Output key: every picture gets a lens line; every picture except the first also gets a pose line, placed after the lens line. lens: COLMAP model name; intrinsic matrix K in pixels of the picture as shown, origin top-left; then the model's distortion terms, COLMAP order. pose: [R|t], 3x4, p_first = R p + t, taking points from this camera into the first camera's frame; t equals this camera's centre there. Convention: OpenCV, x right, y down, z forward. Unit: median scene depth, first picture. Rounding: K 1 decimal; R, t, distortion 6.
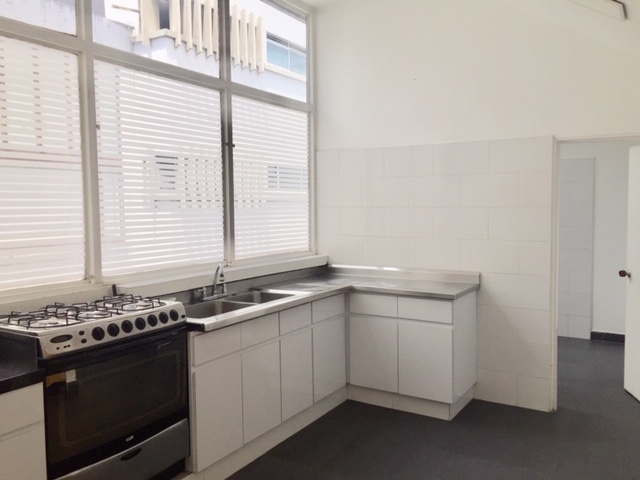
lens RADIAL K [[546.8, 0, 320.5], [0, 546.8, 239.8], [0, 0, 1]] dist [-0.001222, -0.004767]
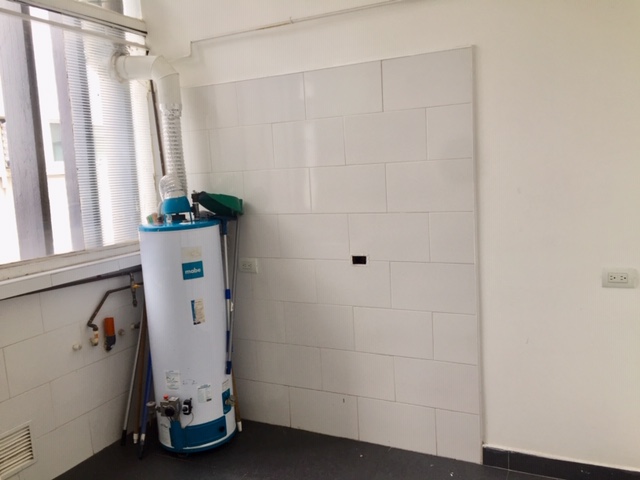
lens RADIAL K [[546.8, 0, 319.7], [0, 546.8, 239.9], [0, 0, 1]] dist [-0.001222, -0.004767]
pose [[0.980303, -0.065959, 0.186160, 0.292789], [0.057382, 0.997044, 0.051100, -0.032433], [-0.188980, -0.039411, 0.981190, 0.594572]]
